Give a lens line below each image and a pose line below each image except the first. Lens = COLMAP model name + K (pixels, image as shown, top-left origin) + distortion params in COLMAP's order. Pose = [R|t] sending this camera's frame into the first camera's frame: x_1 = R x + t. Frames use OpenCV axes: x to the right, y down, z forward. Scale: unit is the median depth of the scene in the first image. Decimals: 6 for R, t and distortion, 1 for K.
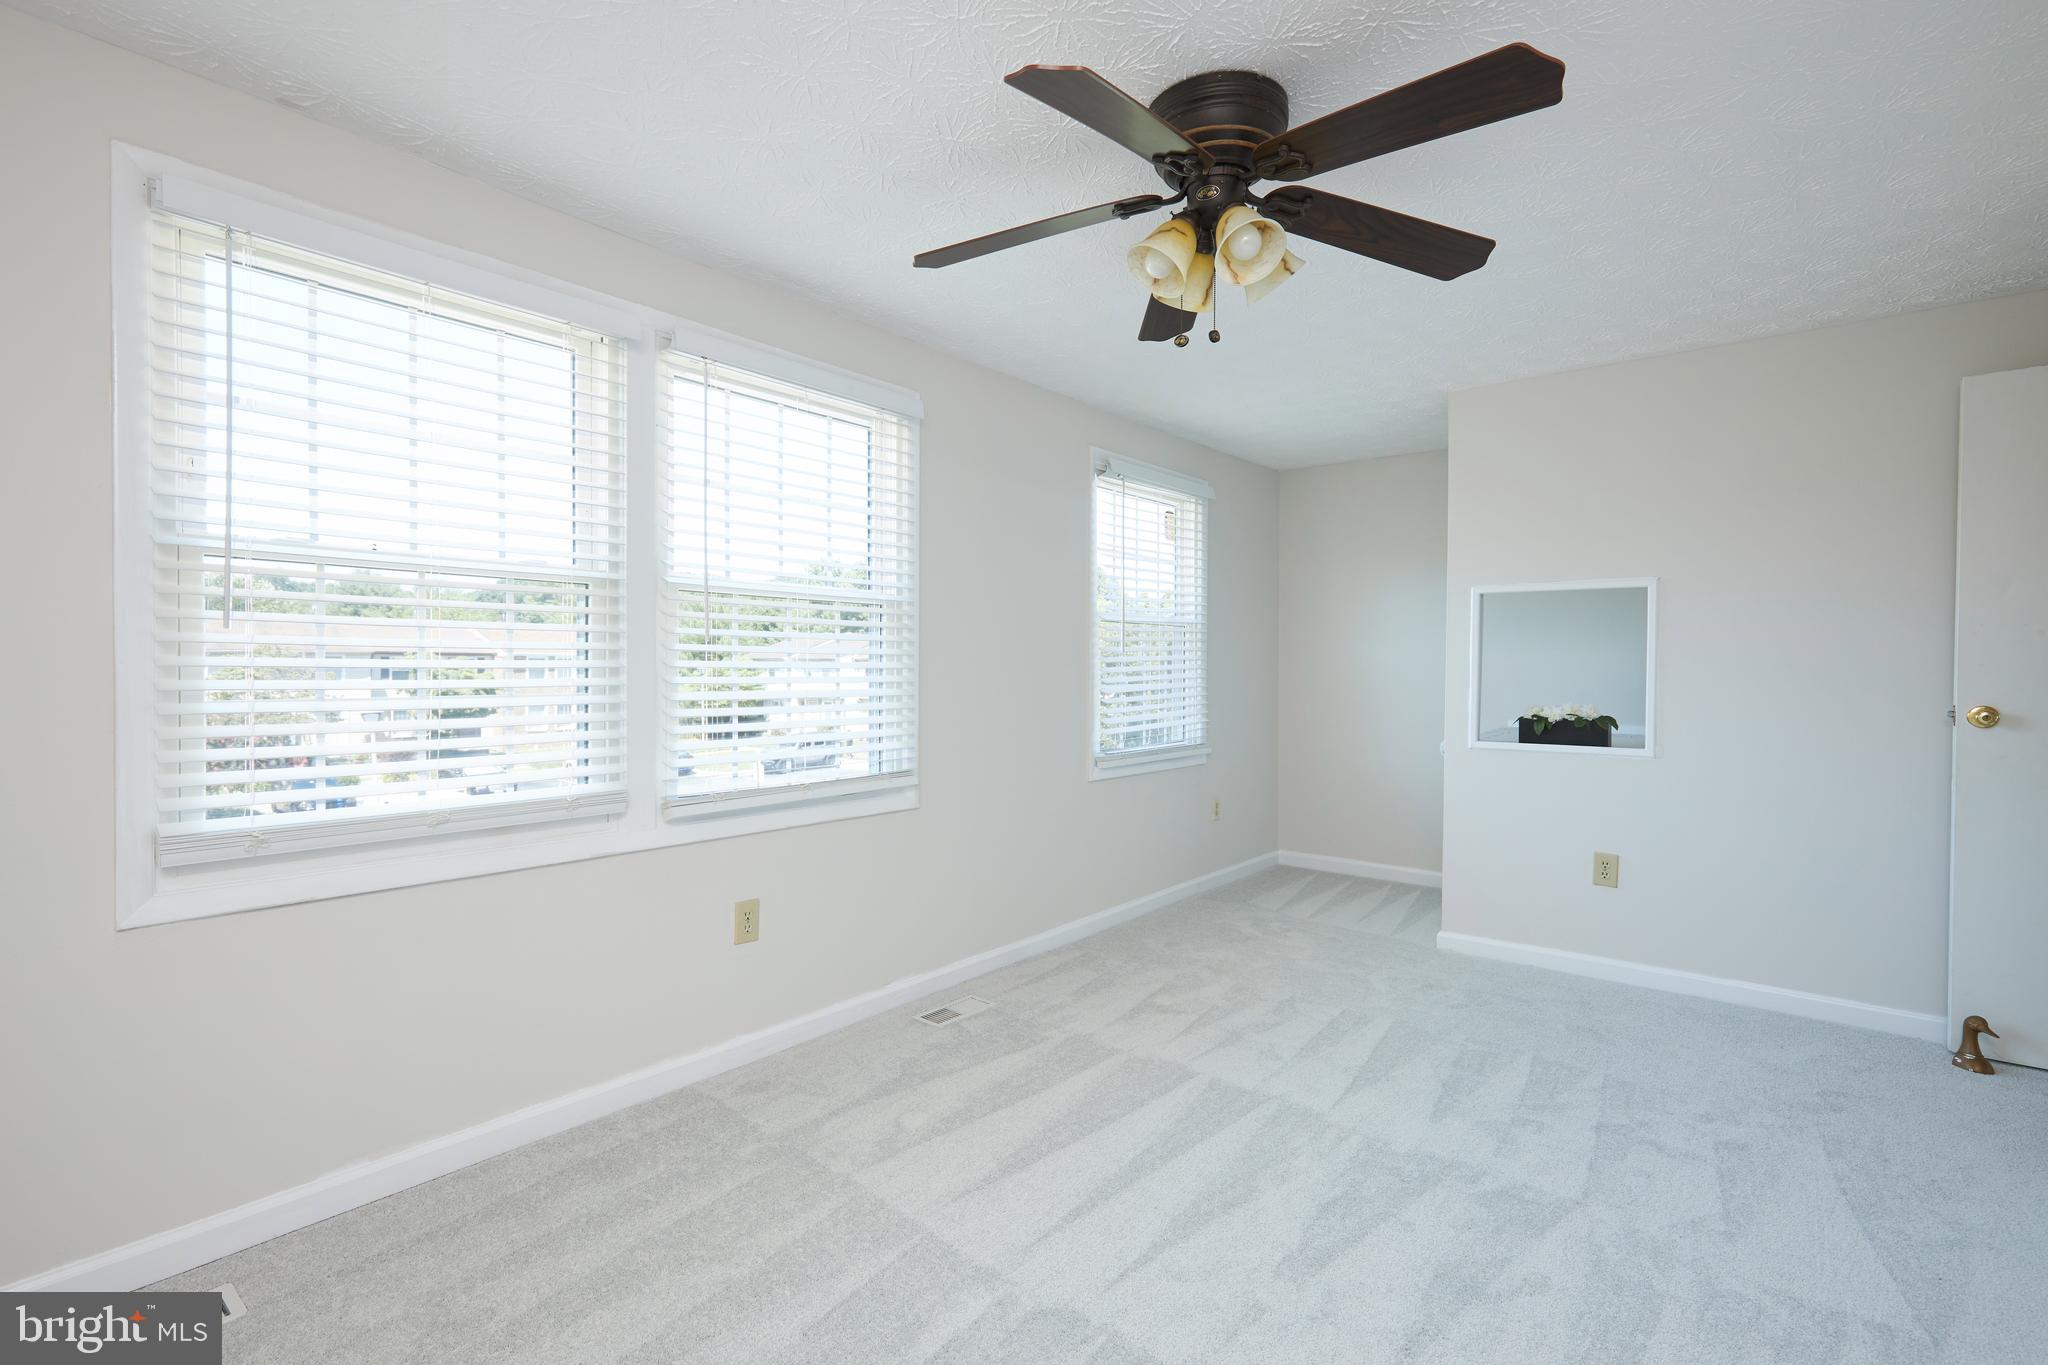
lens RADIAL K [[930.2, 0, 1024.0], [0, 930.2, 682.5], [0, 0, 1]] dist [-0.003043, -0.000768]
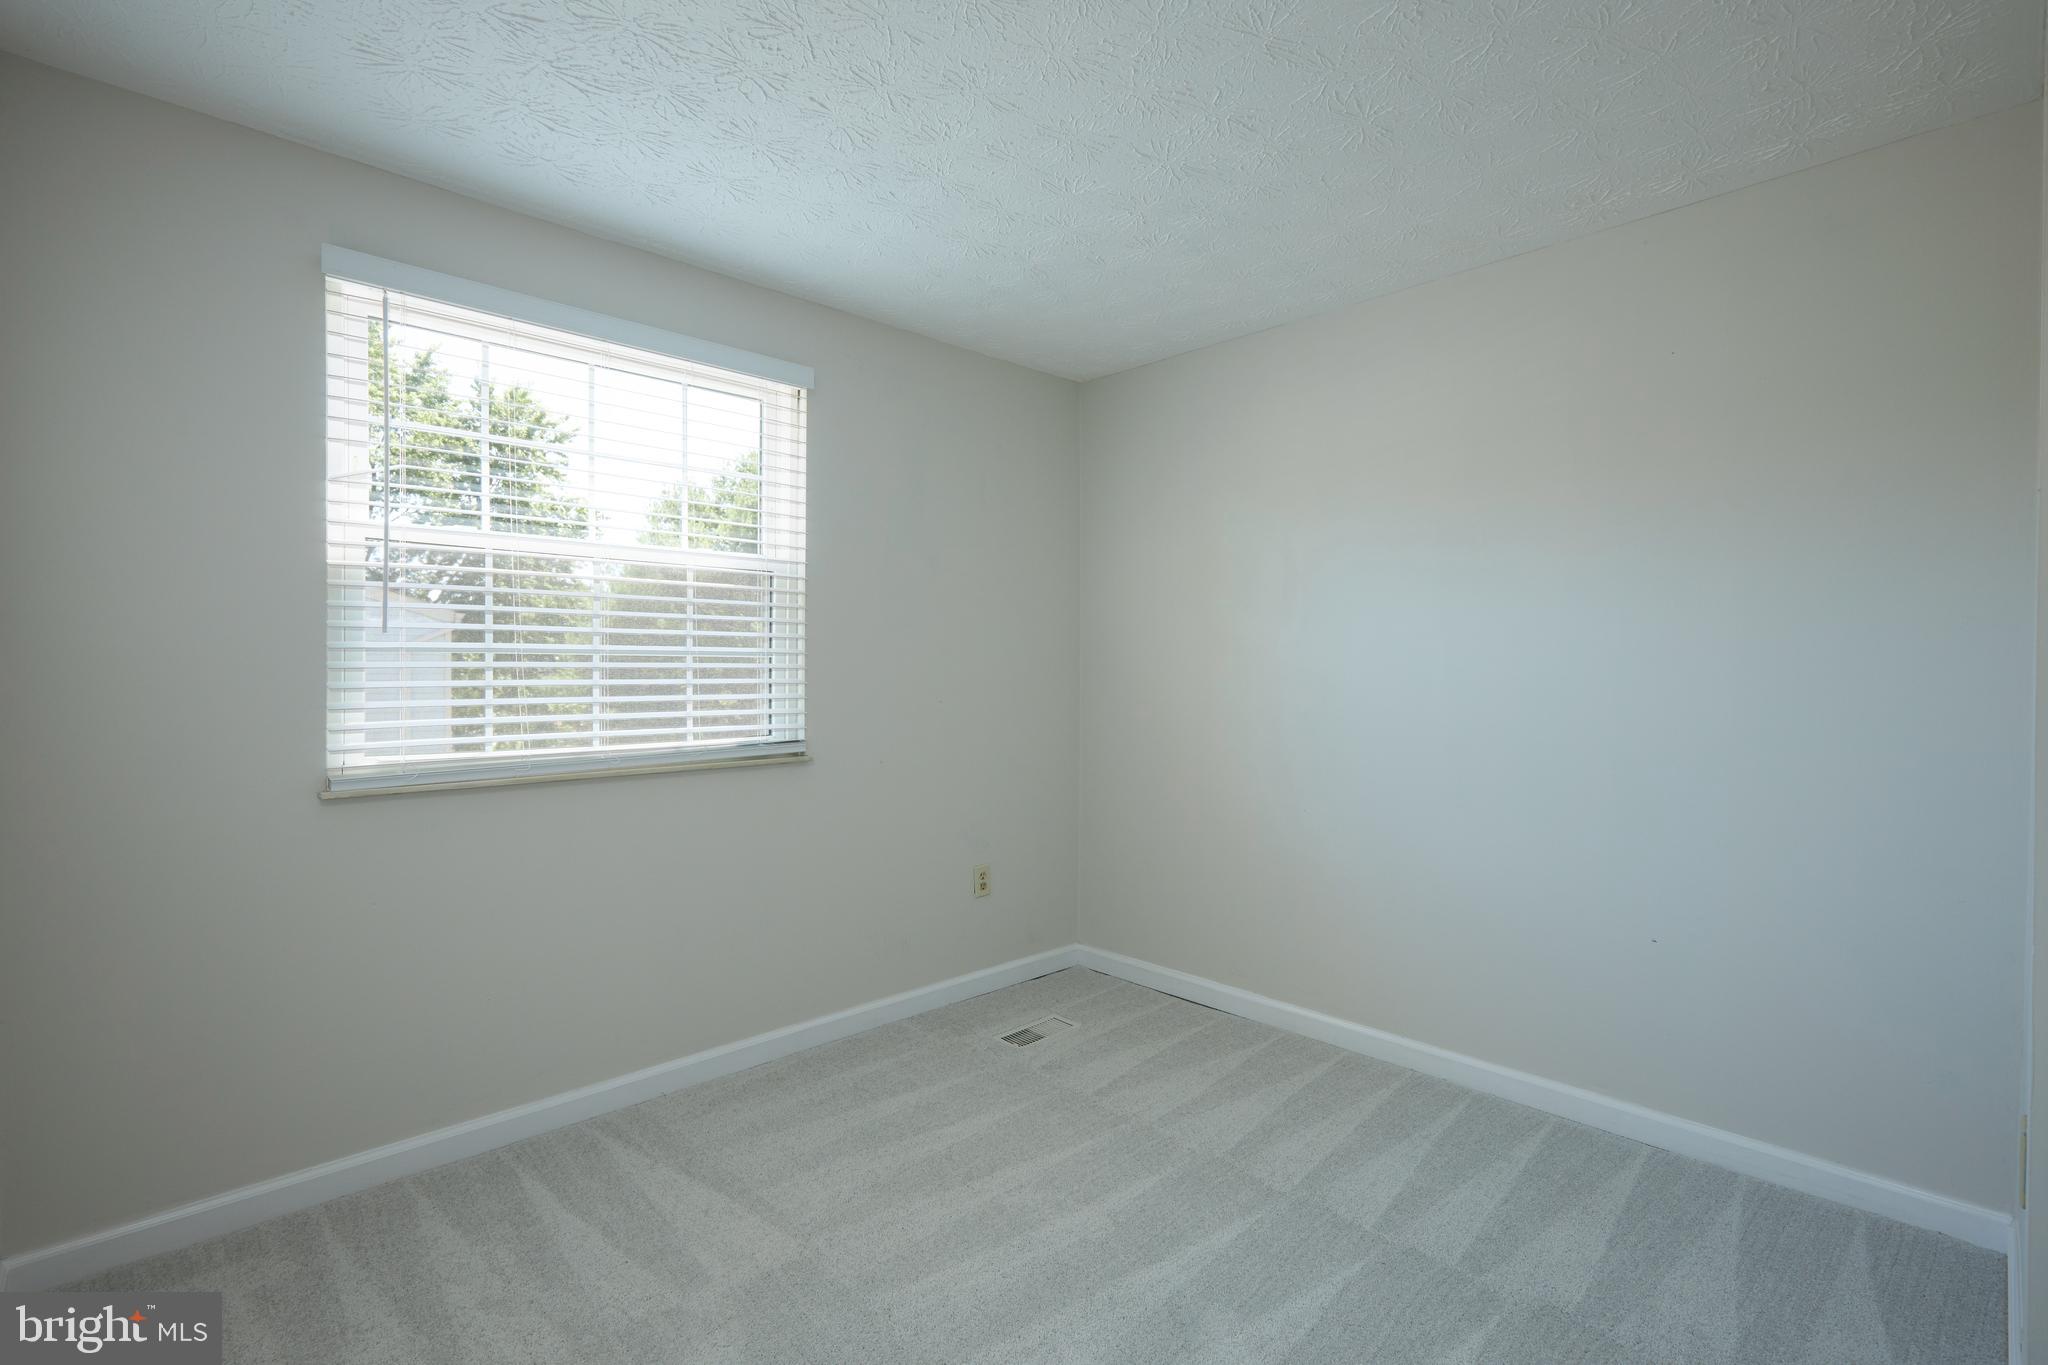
lens RADIAL K [[830.0, 0, 1023.5], [0, 830.0, 659.0], [0, 0, 1]] dist [0.000190, 0.000059]
pose [[0.985475, -0.003794, -0.169778, 0.224555], [-0.000729, 0.999647, -0.026573, -0.003320], [0.169819, 0.026311, 0.985124, 0.267658]]
